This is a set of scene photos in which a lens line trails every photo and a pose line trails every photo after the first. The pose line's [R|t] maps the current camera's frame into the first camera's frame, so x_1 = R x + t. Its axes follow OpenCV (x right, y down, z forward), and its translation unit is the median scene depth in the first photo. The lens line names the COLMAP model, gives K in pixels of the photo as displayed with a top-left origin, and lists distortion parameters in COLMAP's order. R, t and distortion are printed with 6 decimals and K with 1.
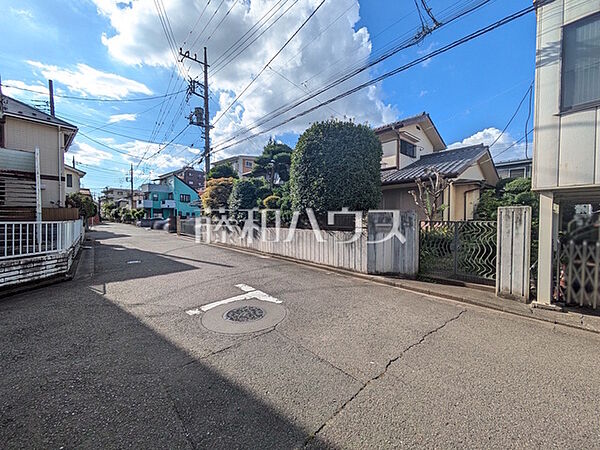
lens RADIAL K [[239.7, 0, 296.8], [0, 239.7, 224.8], [0, 0, 1]] dist [0.001513, 0.000174]
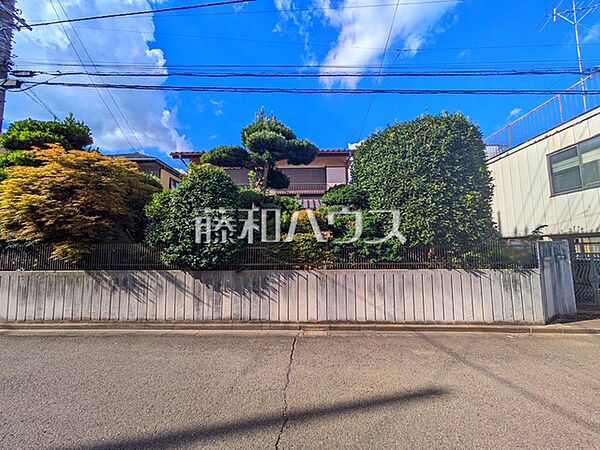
lens RADIAL K [[237.2, 0, 300.8], [0, 237.2, 224.9], [0, 0, 1]] dist [0.004719, 0.000369]
pose [[0.660554, 0.070284, 0.747482, -0.753419], [0.025880, 0.992885, -0.116230, -0.036905], [-0.750333, 0.096121, 0.654035, 0.986190]]
